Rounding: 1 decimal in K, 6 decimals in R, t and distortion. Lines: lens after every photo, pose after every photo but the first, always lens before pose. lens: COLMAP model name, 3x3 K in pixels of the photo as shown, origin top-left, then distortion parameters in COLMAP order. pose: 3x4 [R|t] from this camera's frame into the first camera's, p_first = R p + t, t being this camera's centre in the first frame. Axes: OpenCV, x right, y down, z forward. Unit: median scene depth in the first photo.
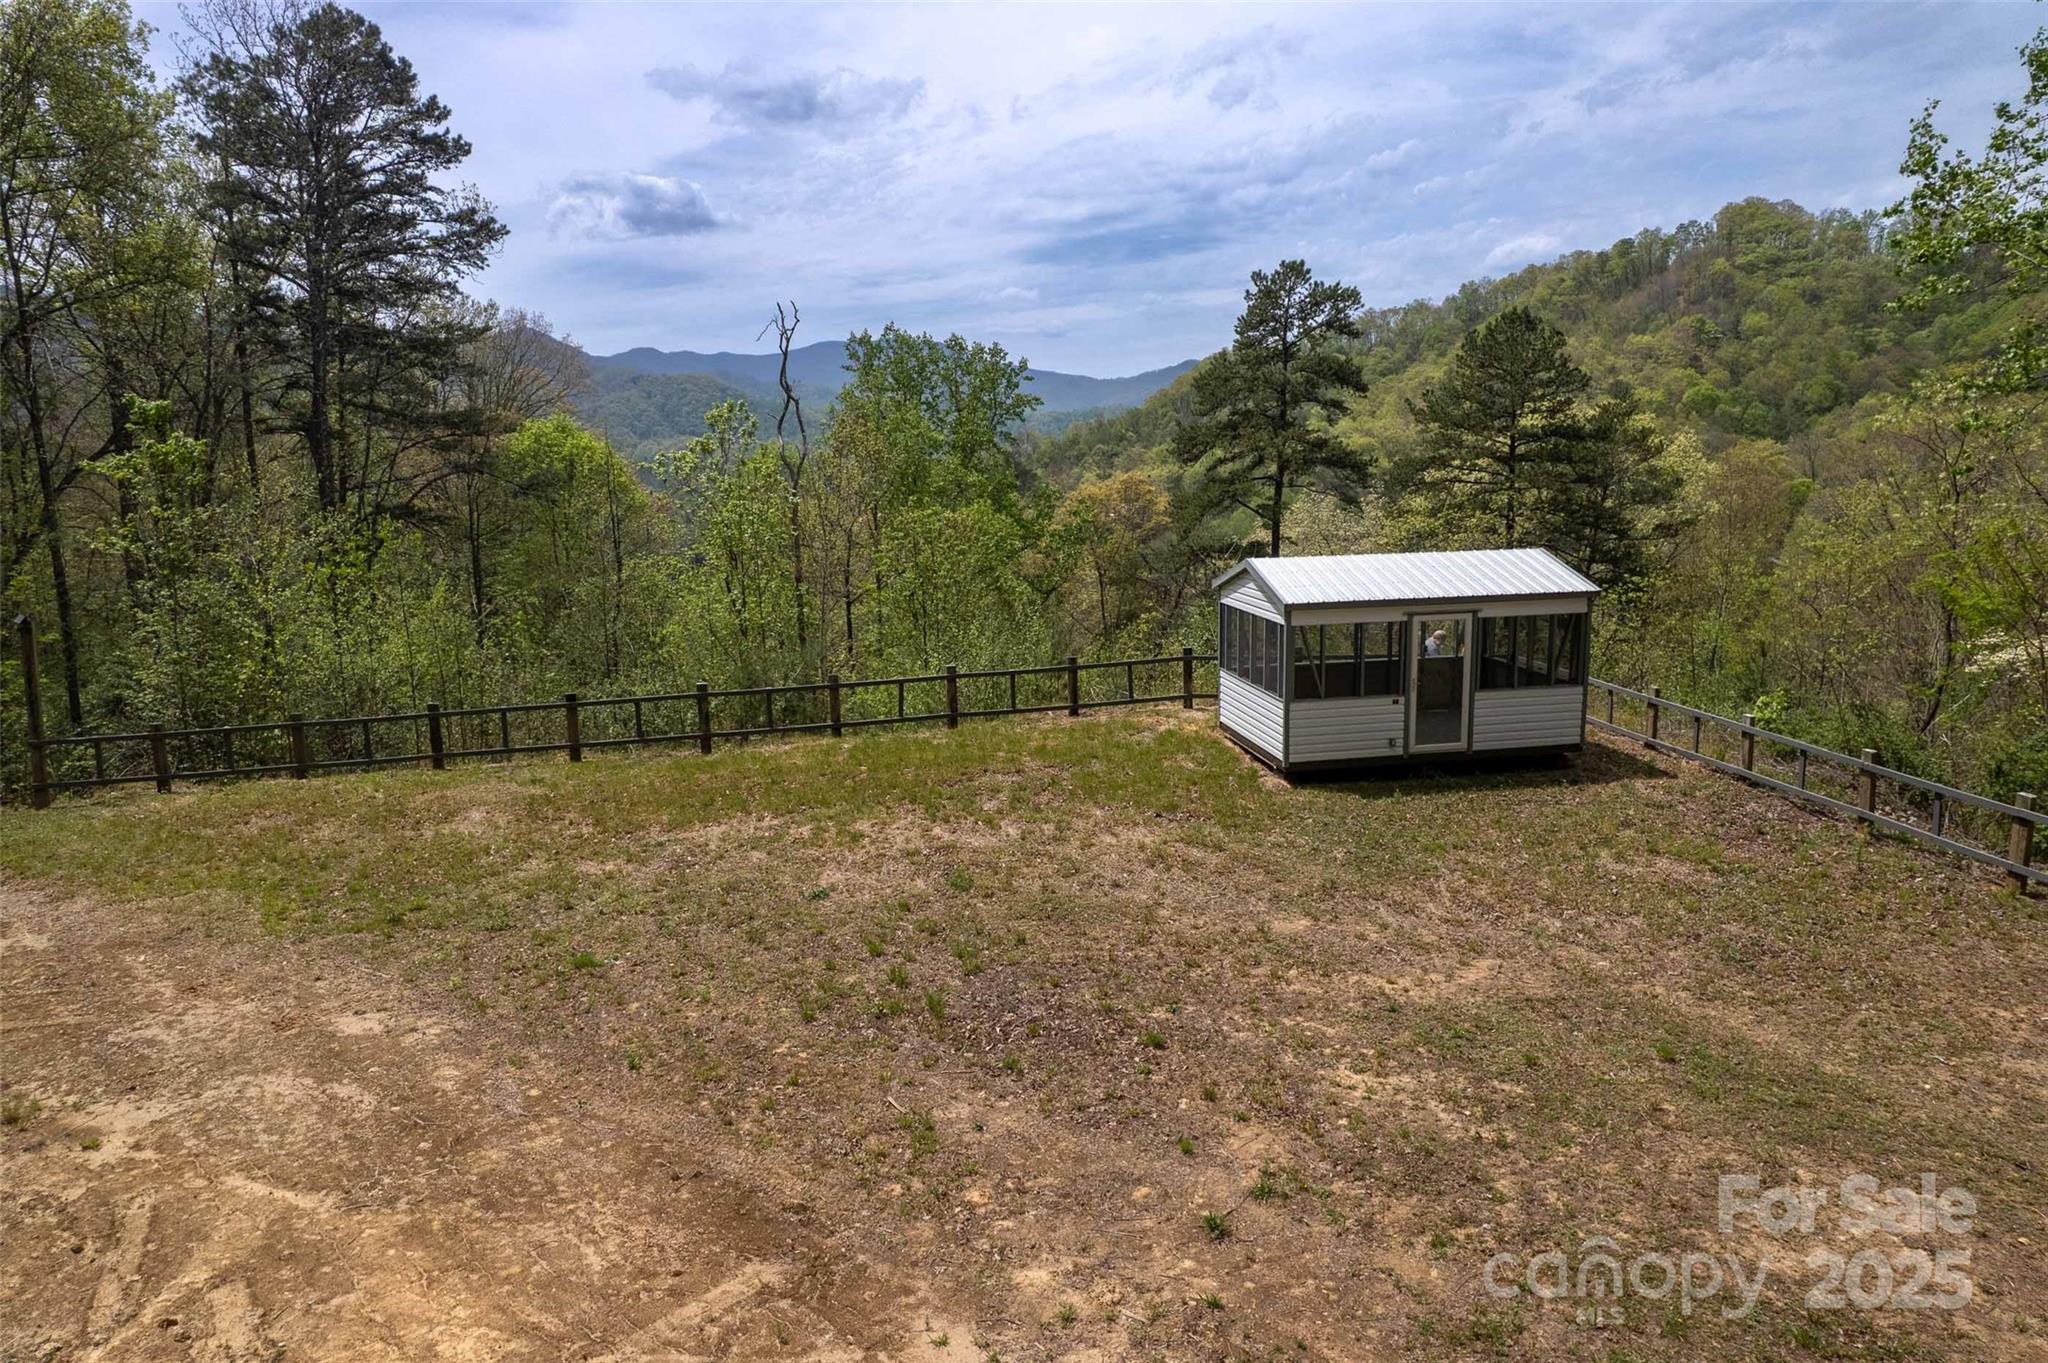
lens RADIAL K [[1300.4, 0, 1024.0], [0, 1300.4, 681.5], [0, 0, 1]] dist [-0.048017, 0.039463]
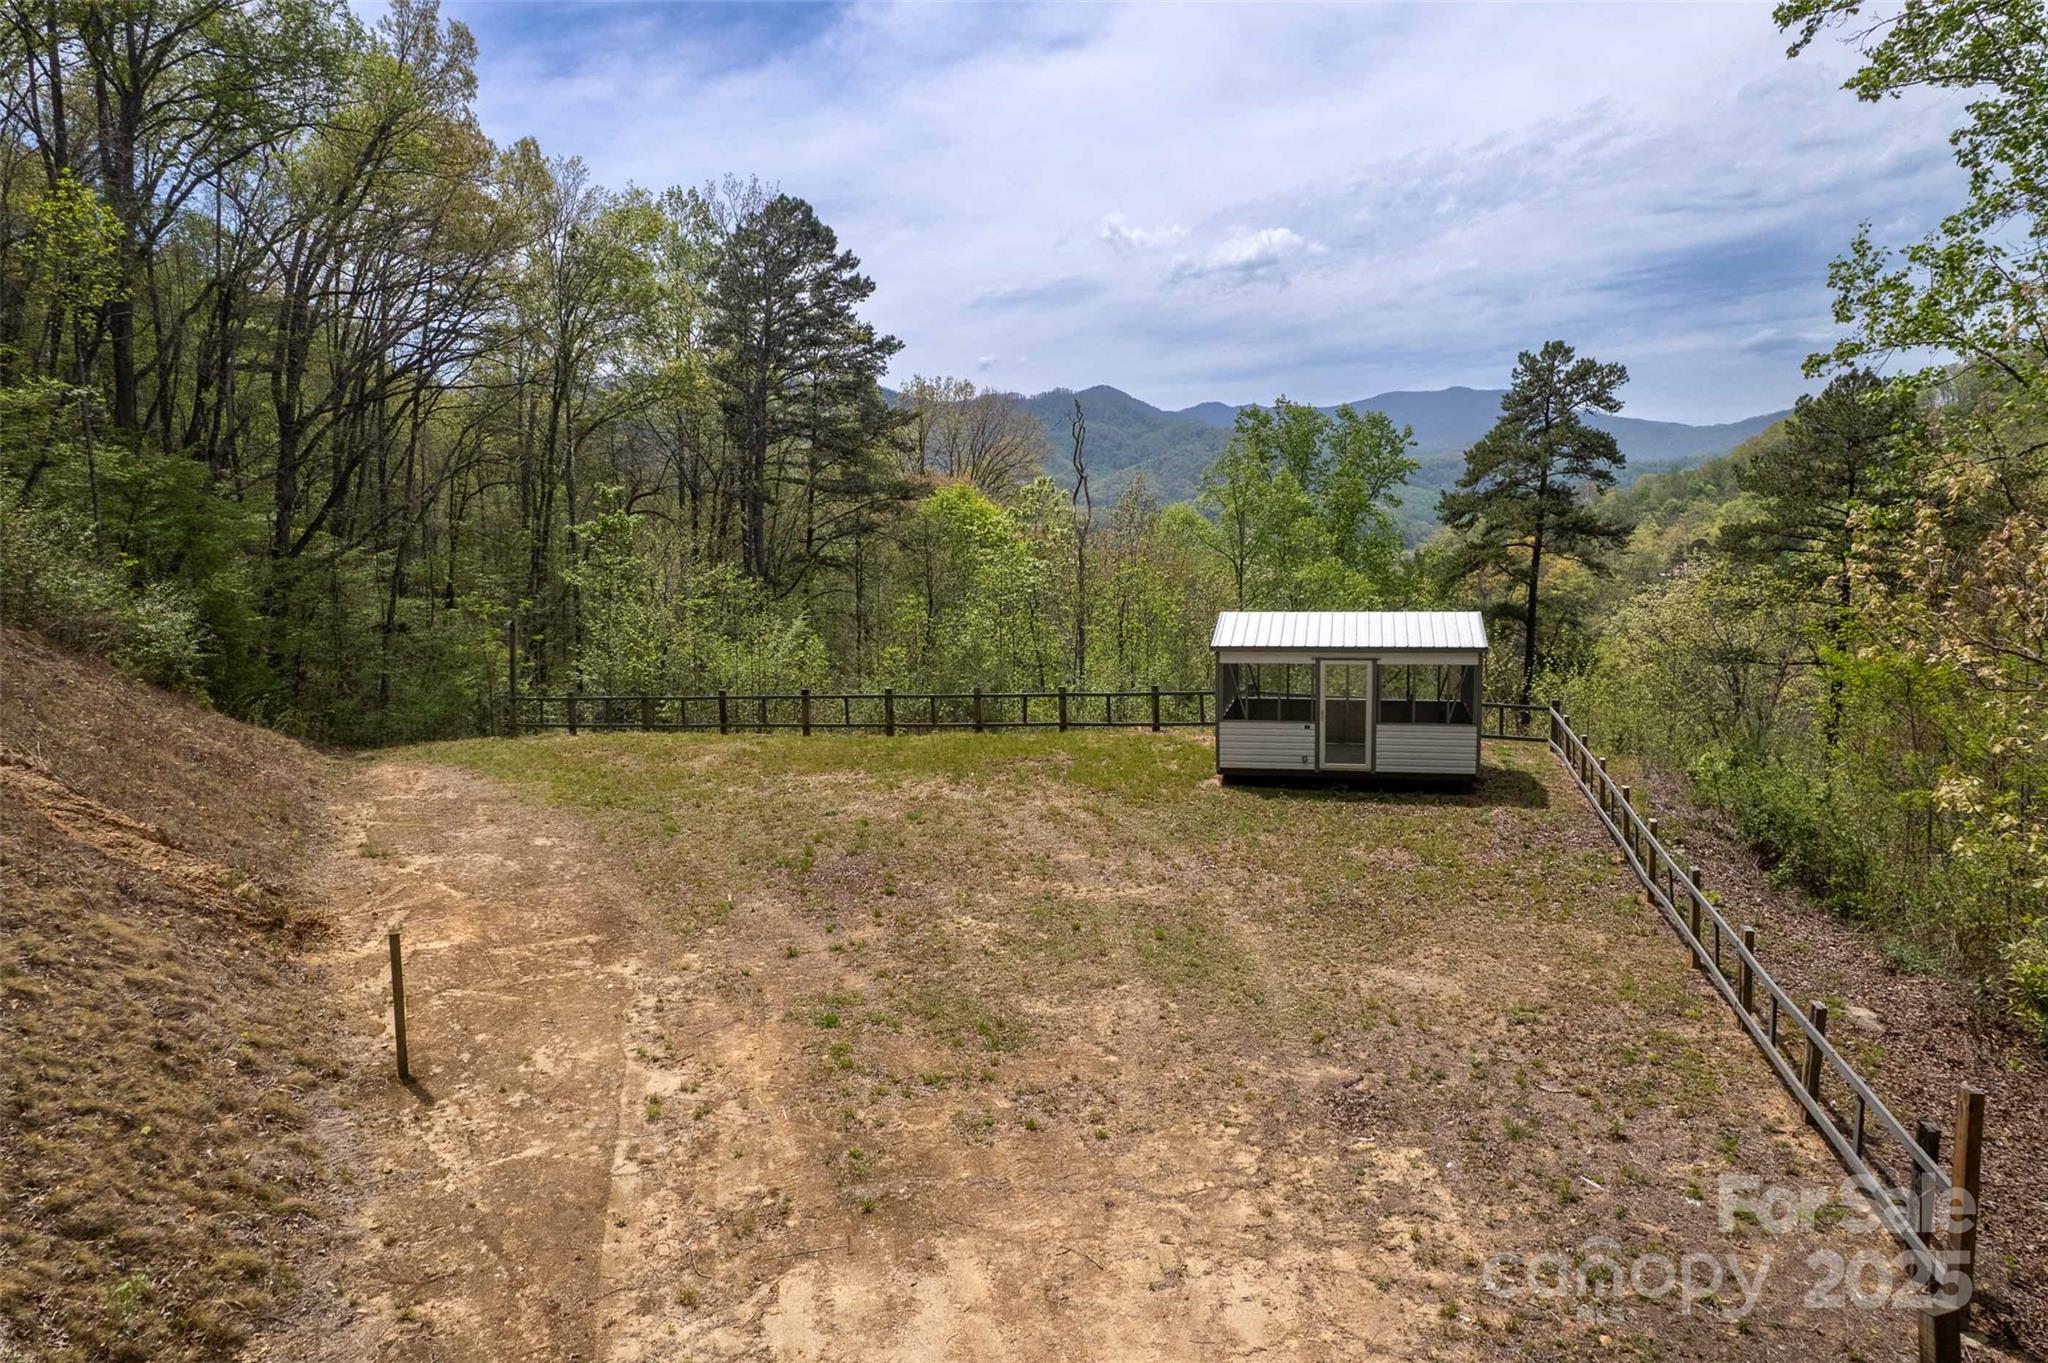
lens RADIAL K [[1300.4, 0, 1024.0], [0, 1300.4, 681.5], [0, 0, 1]] dist [-0.048017, 0.039463]
pose [[0.914863, 0.056674, -0.399766, 0.534446], [-0.072113, 0.997116, -0.023672, 0.021086], [0.397272, 0.050485, 0.916311, -0.276996]]
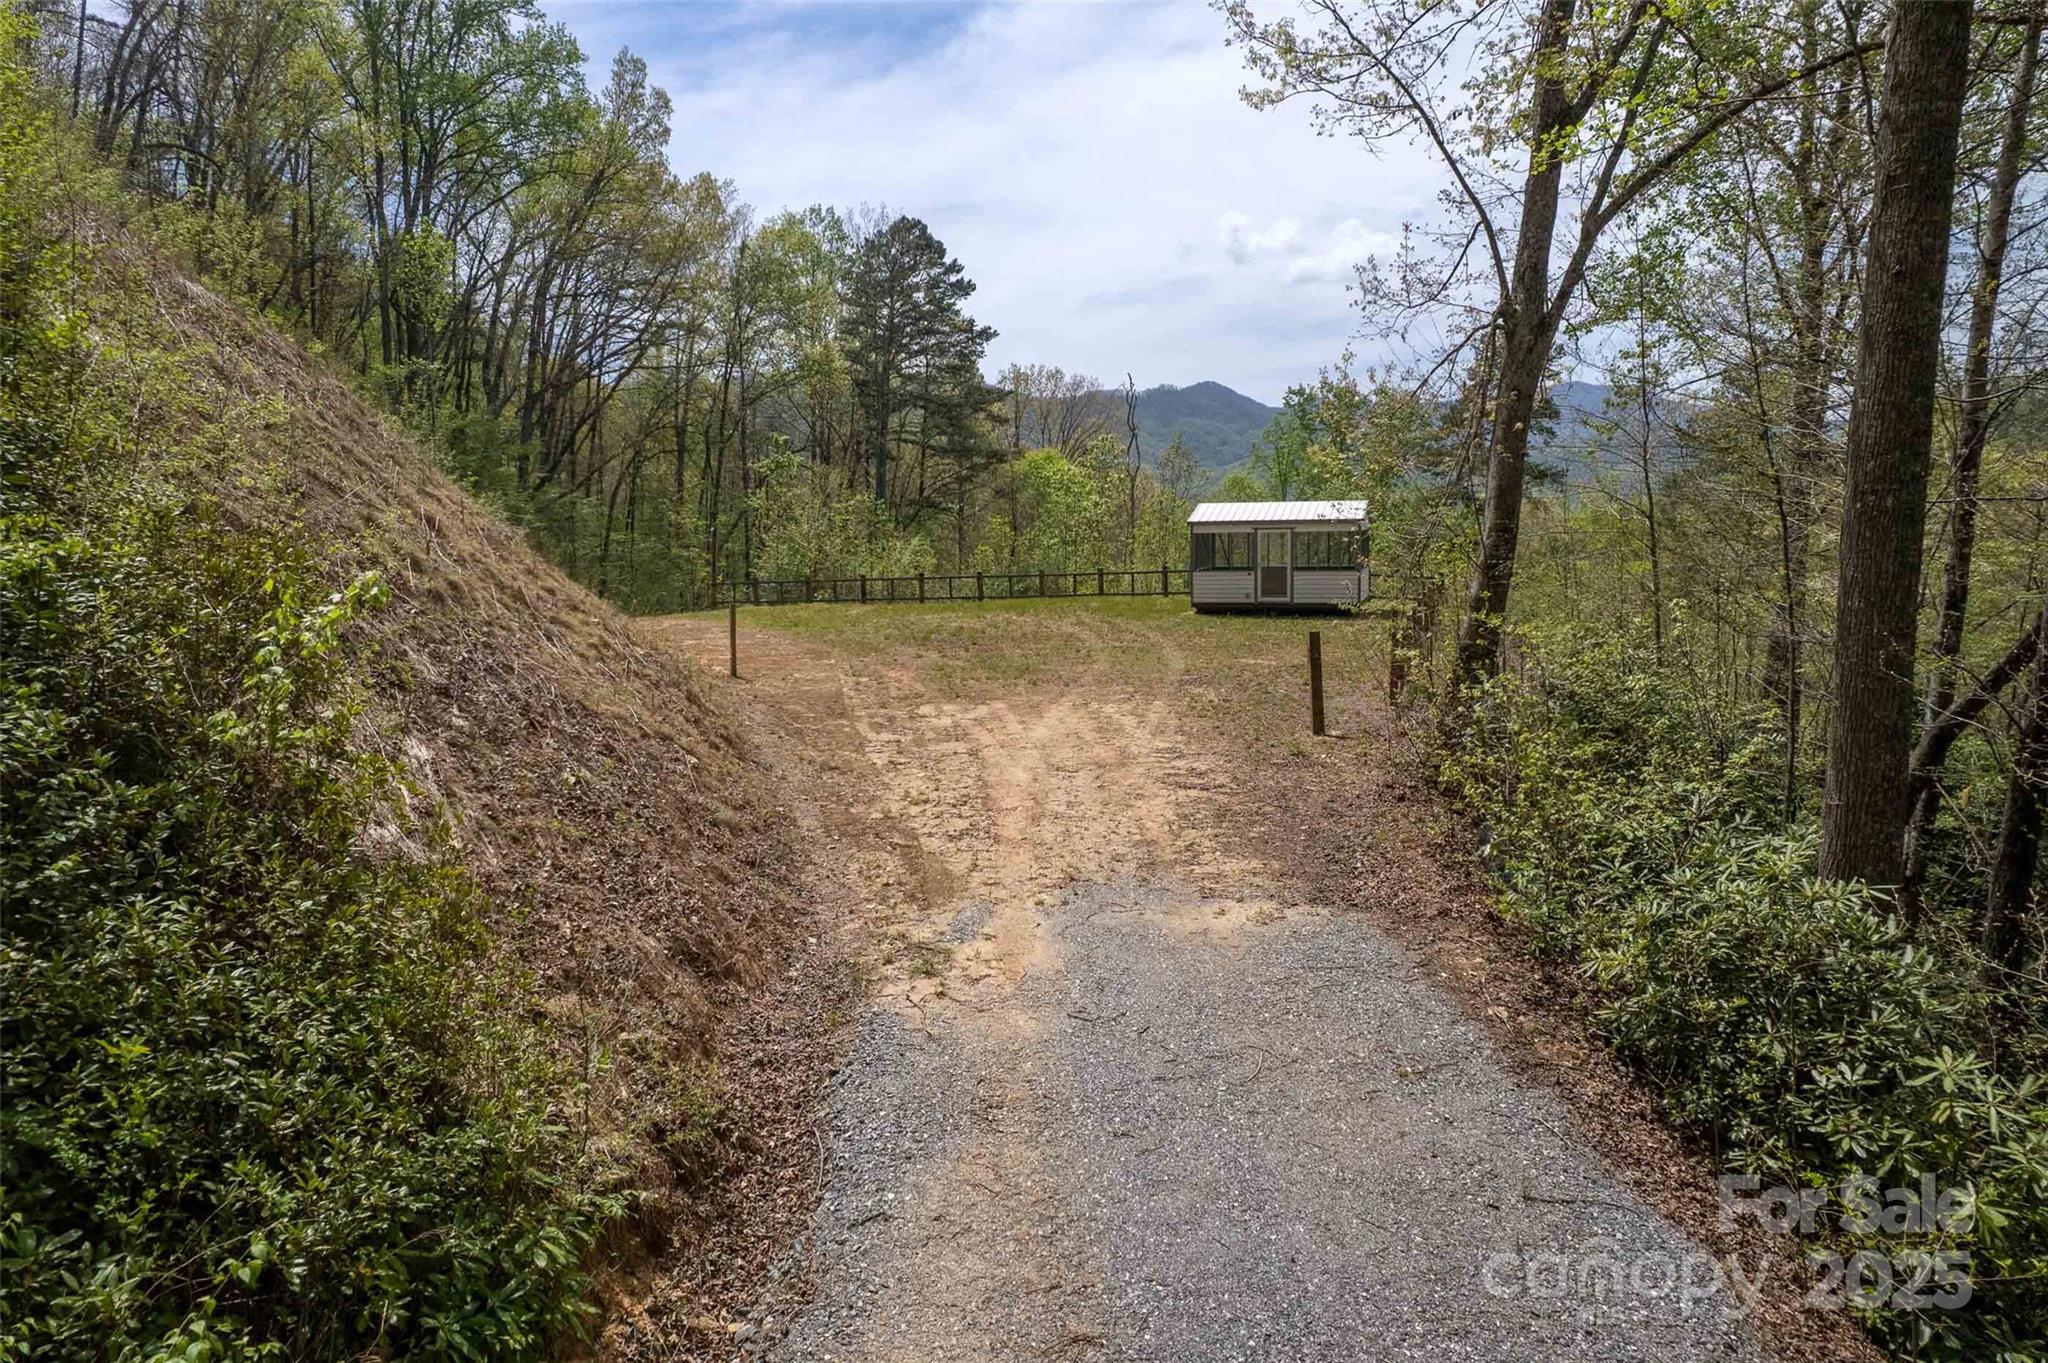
lens RADIAL K [[1300.4, 0, 1024.0], [0, 1300.4, 681.5], [0, 0, 1]] dist [-0.048017, 0.039463]
pose [[0.880221, 0.068161, -0.469643, 0.906737], [-0.085184, 0.996251, -0.015065, 0.231989], [0.466856, 0.053266, 0.882728, -0.861076]]
